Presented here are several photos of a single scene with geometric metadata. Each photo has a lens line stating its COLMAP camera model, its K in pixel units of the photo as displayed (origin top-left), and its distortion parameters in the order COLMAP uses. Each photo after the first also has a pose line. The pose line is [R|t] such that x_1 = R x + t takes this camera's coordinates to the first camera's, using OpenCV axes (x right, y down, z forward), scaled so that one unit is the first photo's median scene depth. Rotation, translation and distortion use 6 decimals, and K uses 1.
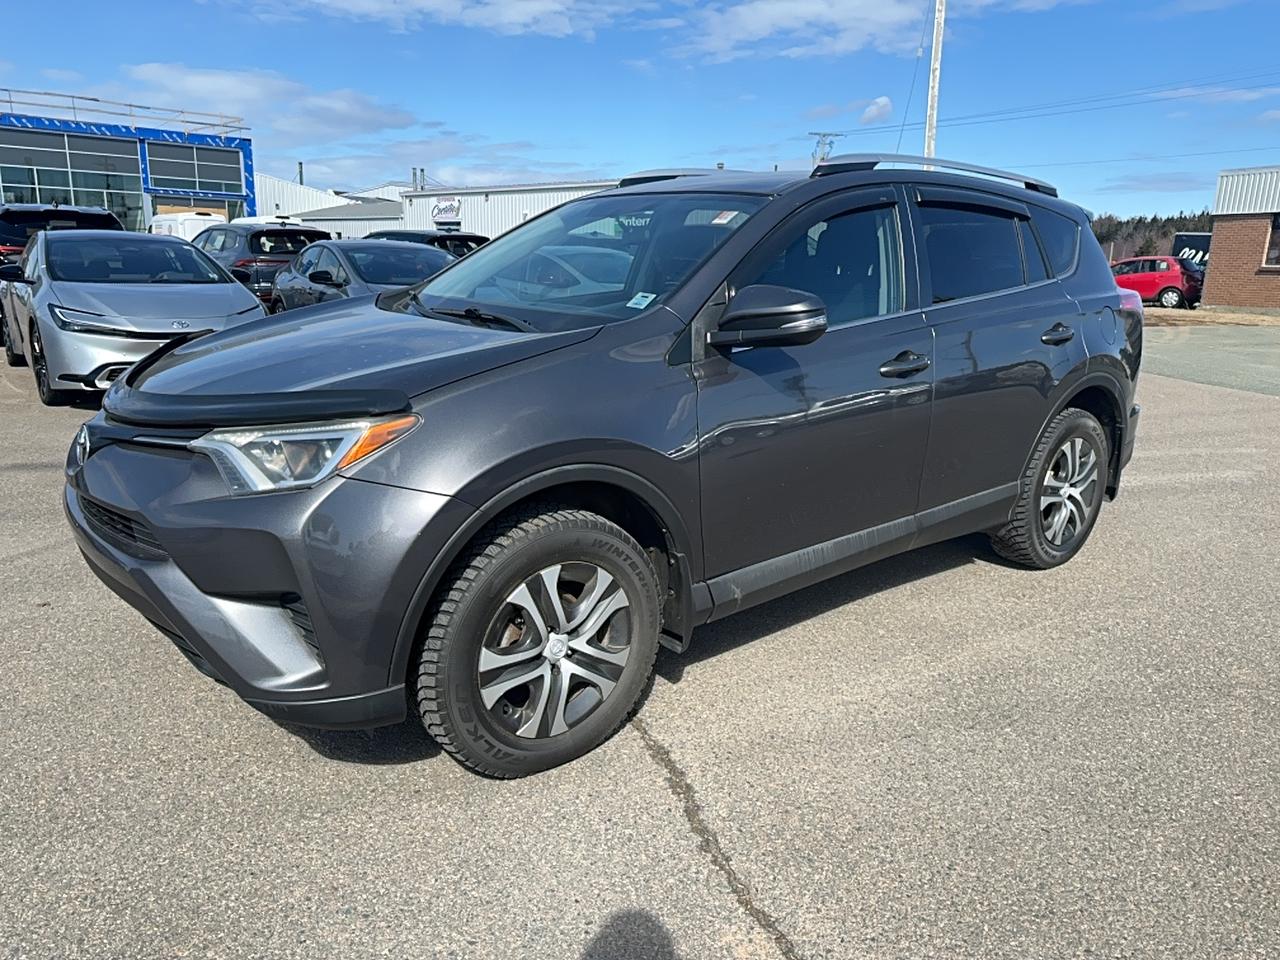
lens RADIAL K [[980.3, 0, 636.0], [0, 980.3, 483.1], [0, 0, 1]] dist [-0.006486, -0.001345]
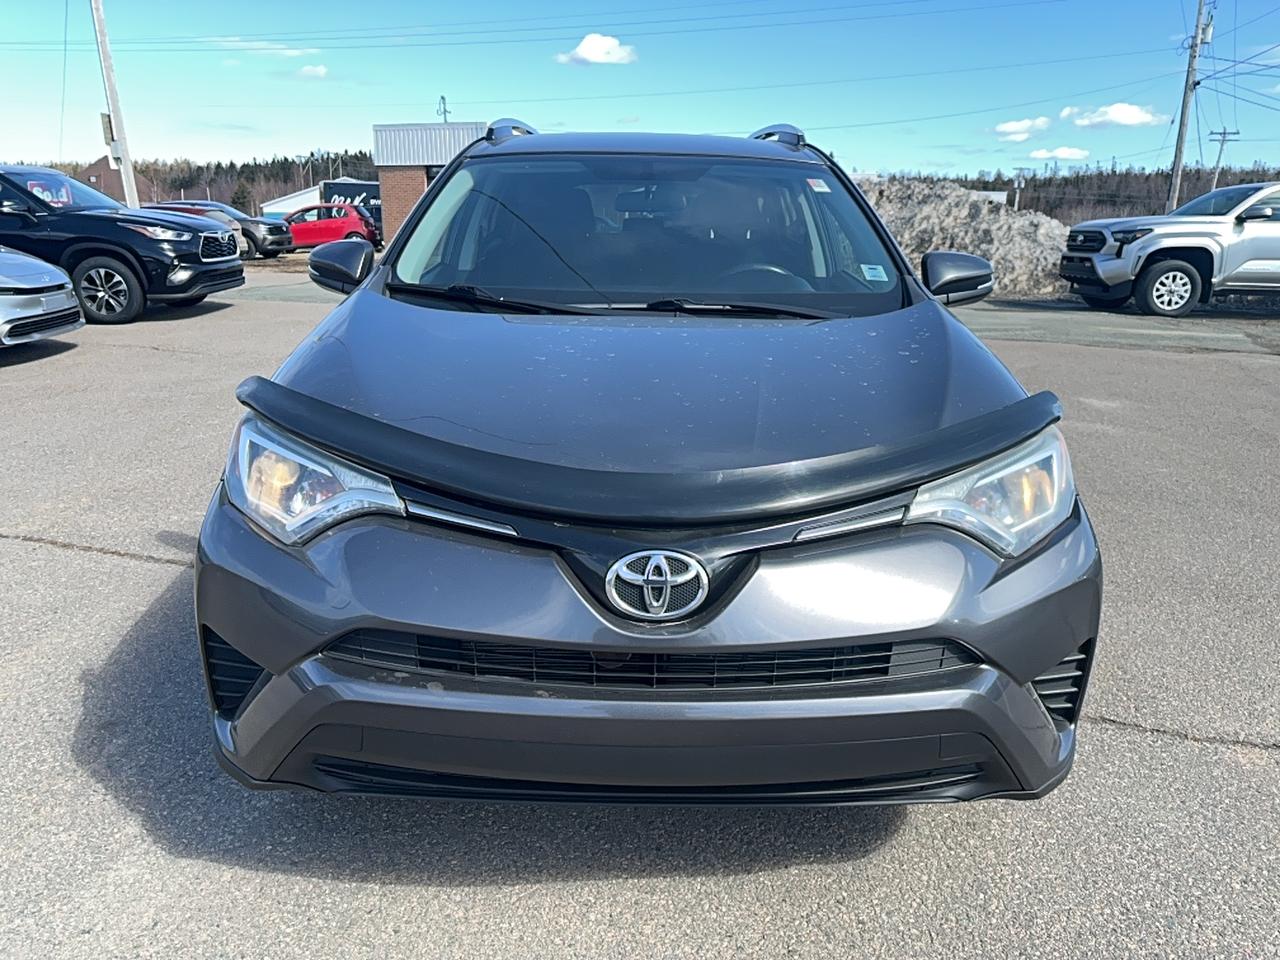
lens RADIAL K [[980.3, 0, 636.0], [0, 980.3, 476.5], [0, 0, 1]] dist [-0.006486, -0.001345]
pose [[0.576407, -0.227553, 0.784841, -0.104068], [0.188975, 0.971530, 0.142893, -0.019226], [-0.795012, 0.065951, 0.602998, 0.066315]]
